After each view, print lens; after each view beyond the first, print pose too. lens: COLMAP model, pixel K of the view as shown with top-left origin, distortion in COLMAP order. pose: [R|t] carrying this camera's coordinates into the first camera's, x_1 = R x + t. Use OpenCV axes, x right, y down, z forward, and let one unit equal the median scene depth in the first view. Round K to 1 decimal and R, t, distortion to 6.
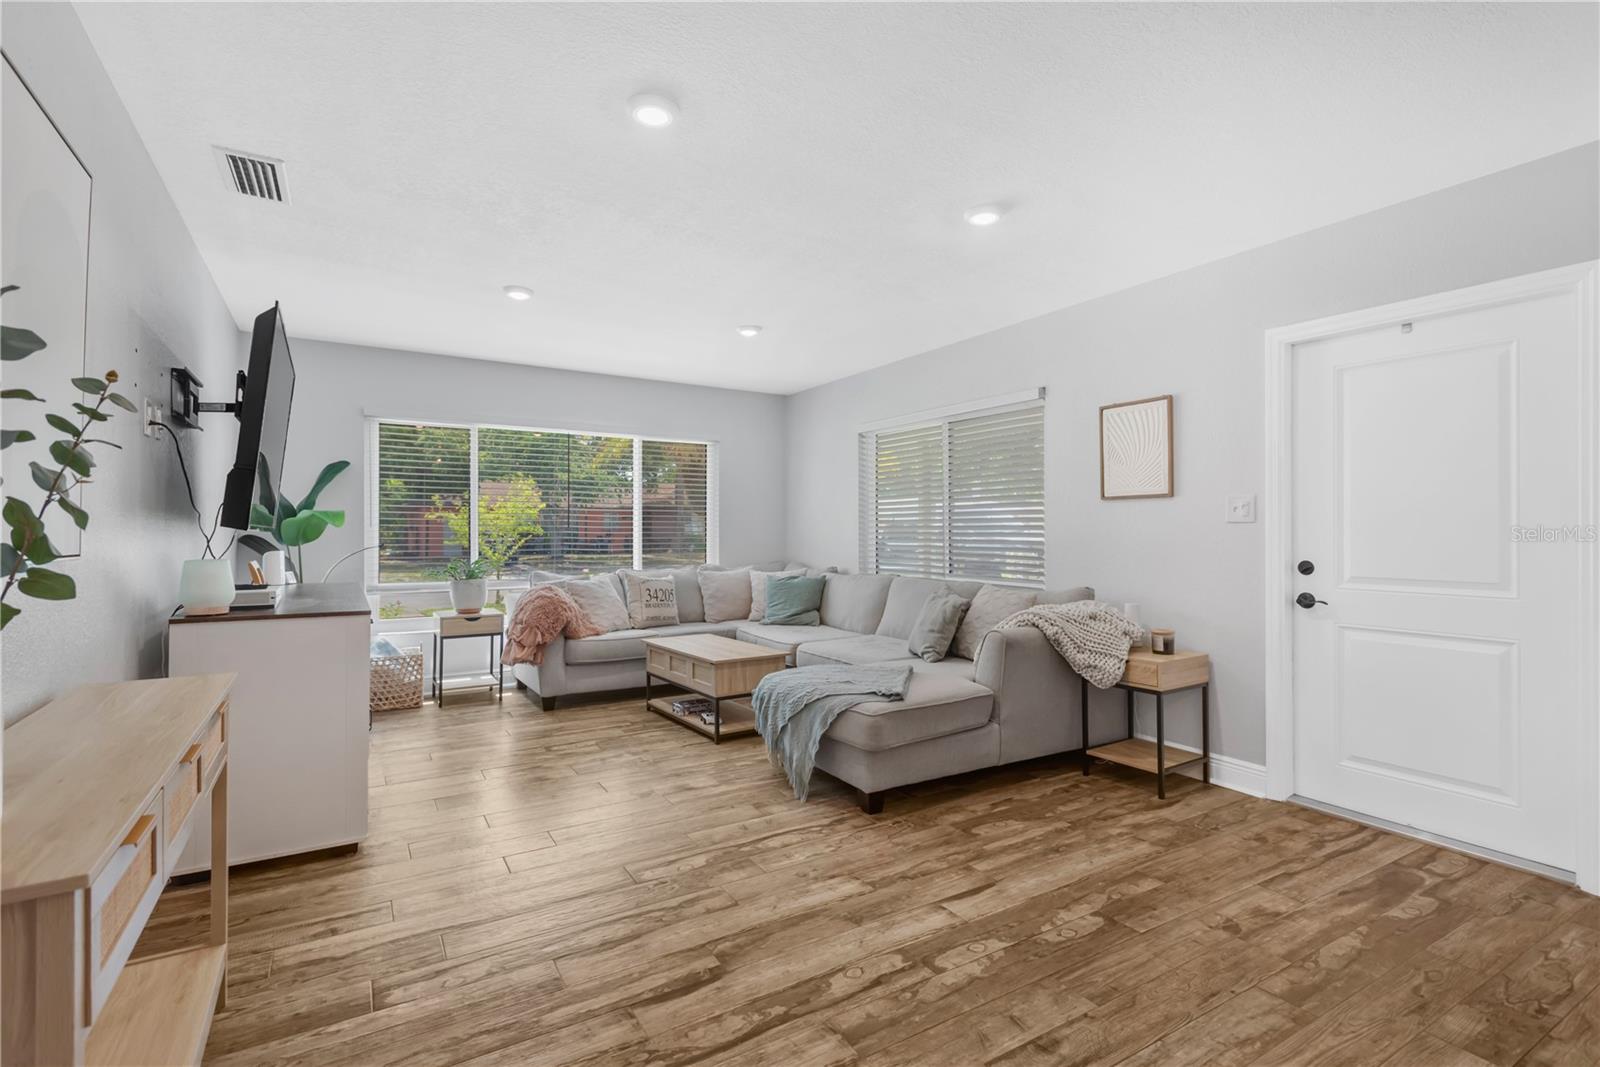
lens RADIAL K [[749.1, 0, 805.6], [0, 749.1, 534.5], [0, 0, 1]] dist [0.021798, -0.007891]
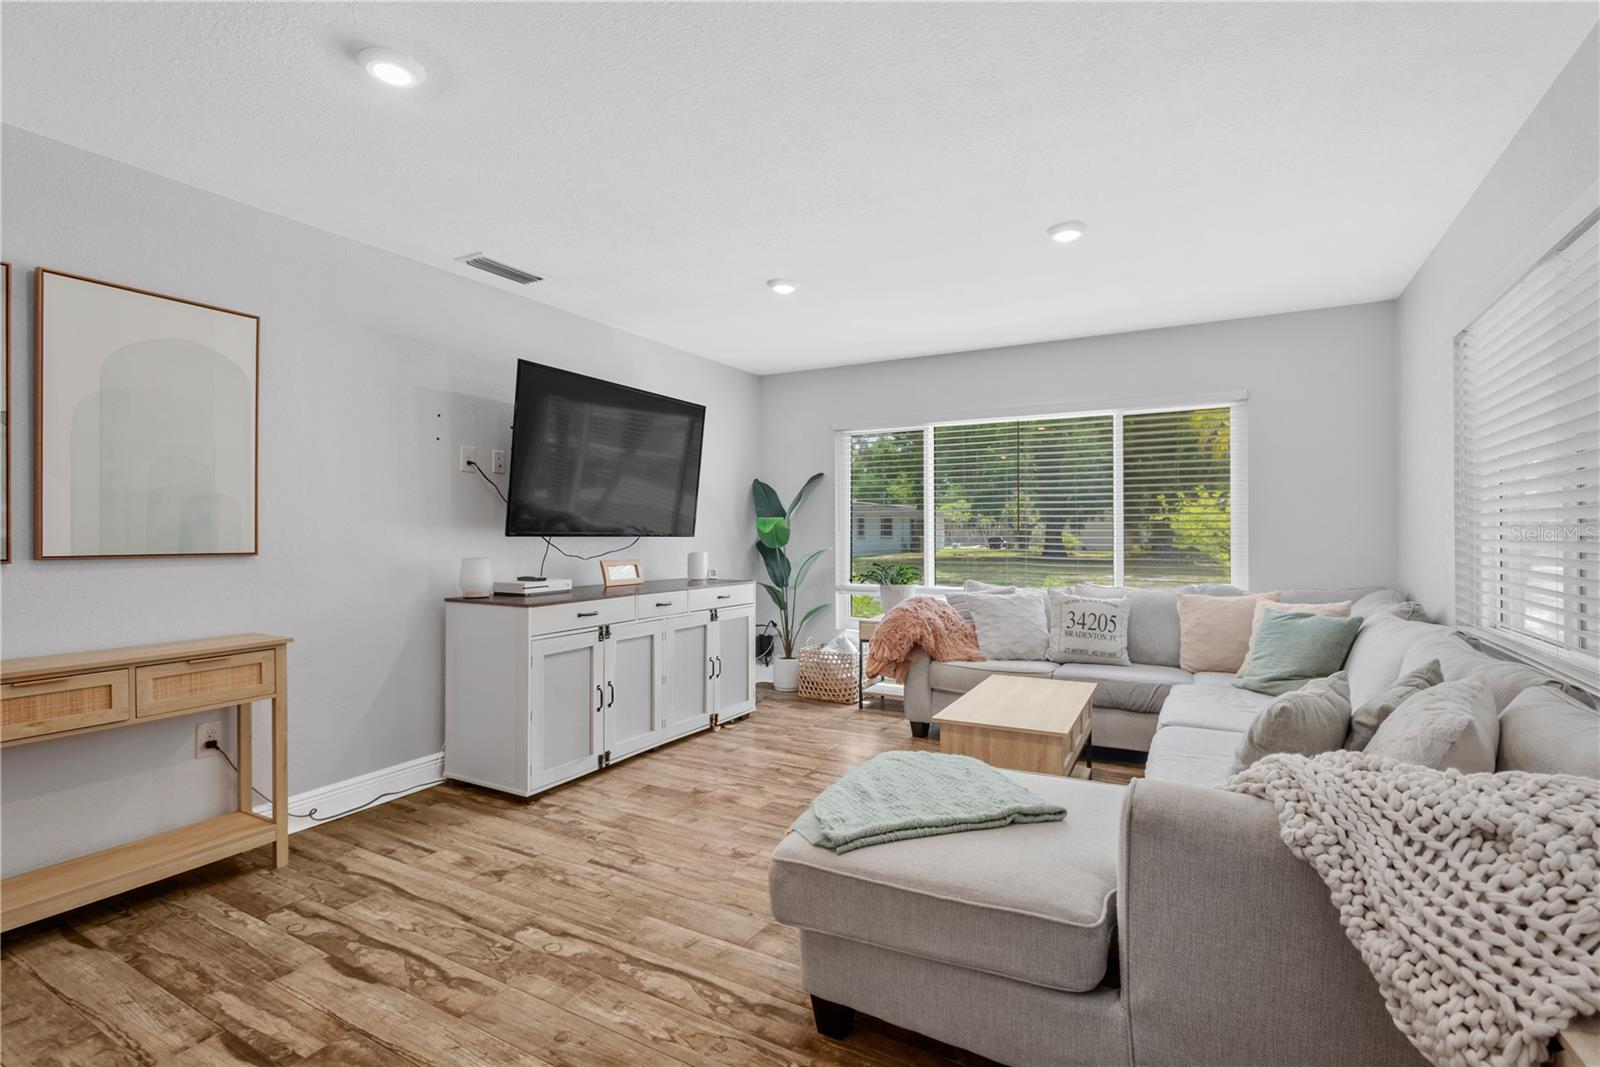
lens RADIAL K [[749.1, 0, 805.6], [0, 749.1, 537.8], [0, 0, 1]] dist [0.021798, -0.007891]
pose [[0.480334, 0.004174, -0.877076, 0.625843], [-0.001344, 0.999991, 0.004023, -0.009166], [0.877085, -0.000754, 0.480335, 0.758871]]
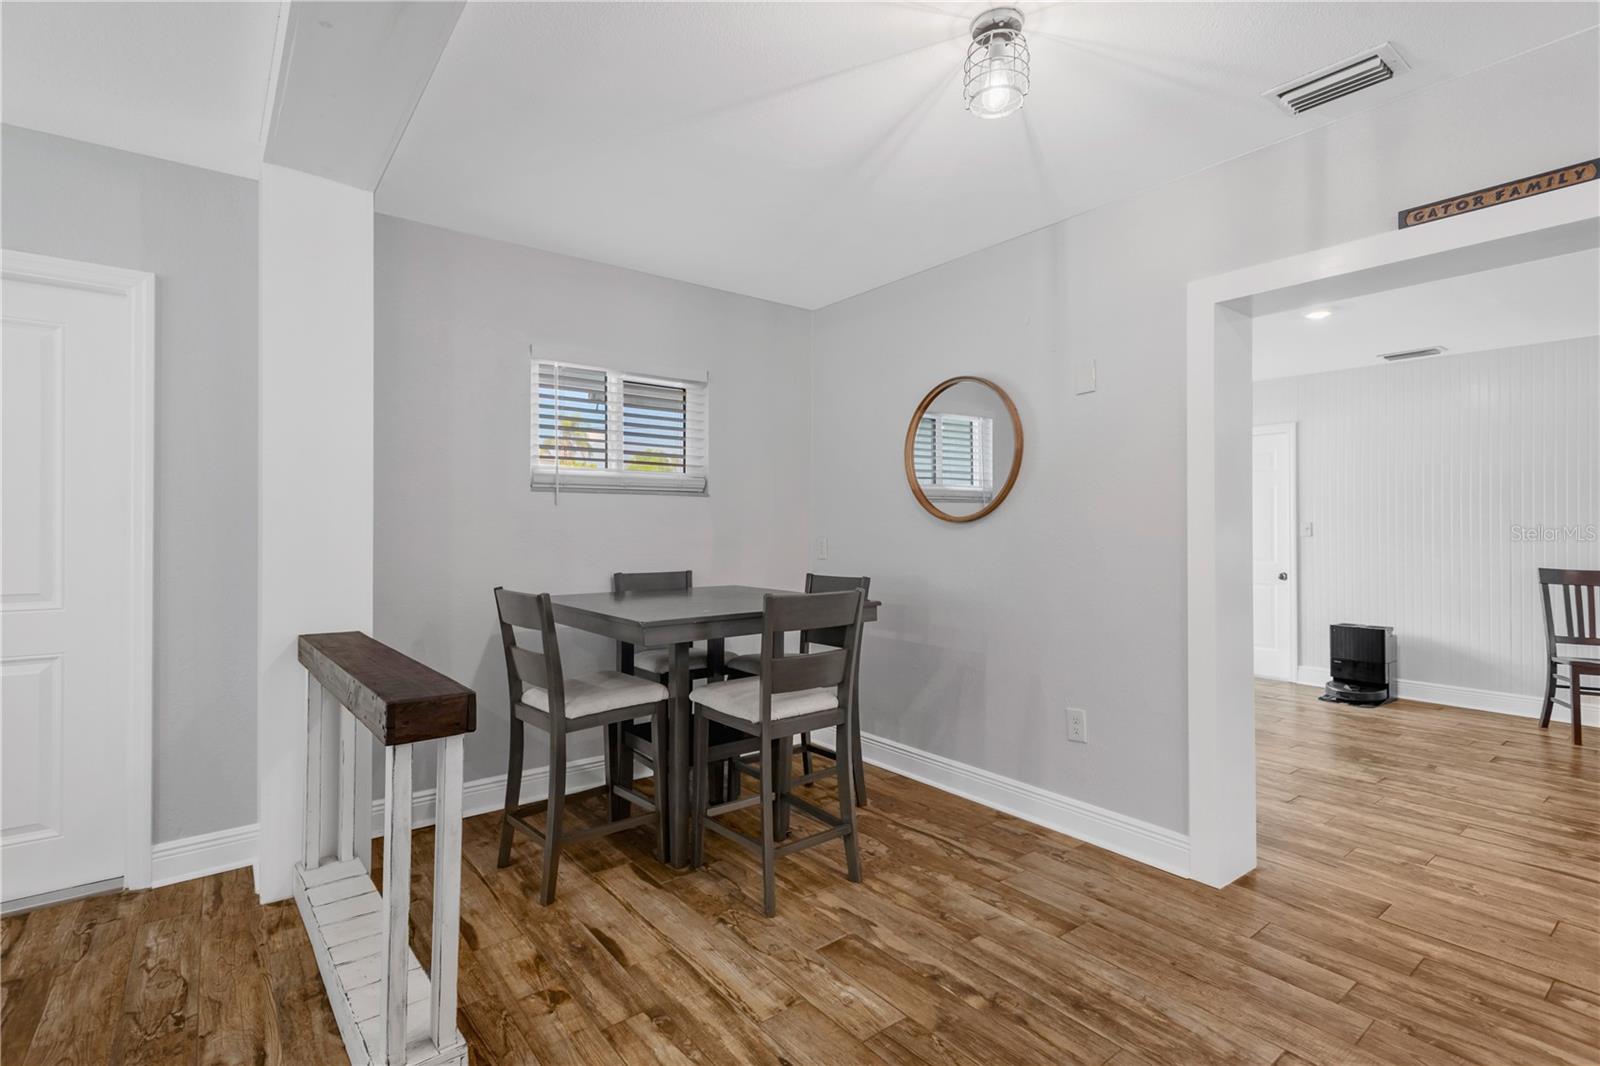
lens RADIAL K [[749.1, 0, 795.9], [0, 749.1, 523.9], [0, 0, 1]] dist [0.021798, -0.007891]
pose [[-0.105785, 0.006519, 0.994368, -0.067369], [0.008210, 0.999950, -0.005682, -0.004689], [-0.994355, 0.007563, -0.105833, 0.197767]]
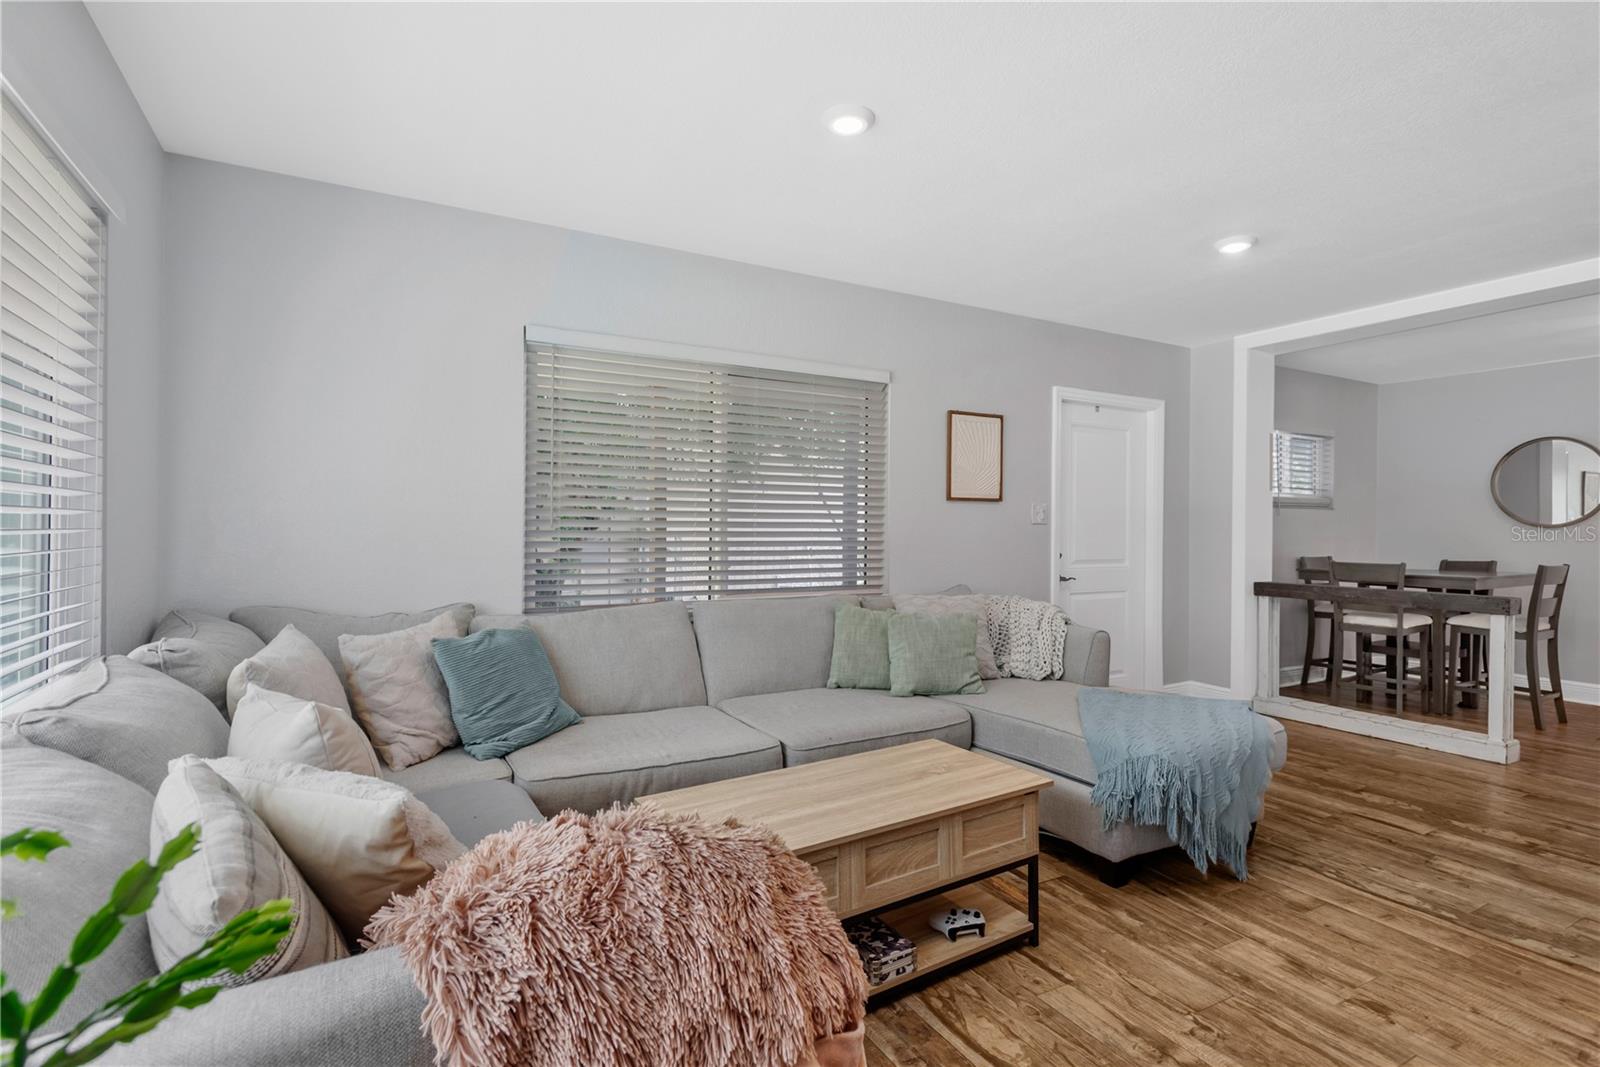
lens RADIAL K [[749.1, 0, 812.2], [0, 749.1, 529.0], [0, 0, 1]] dist [0.021798, -0.007891]
pose [[0.039335, 0.000267, 0.999226, -0.901183], [-0.001949, 0.999998, -0.000191, -0.008028], [-0.999224, -0.001940, 0.039336, 1.589781]]
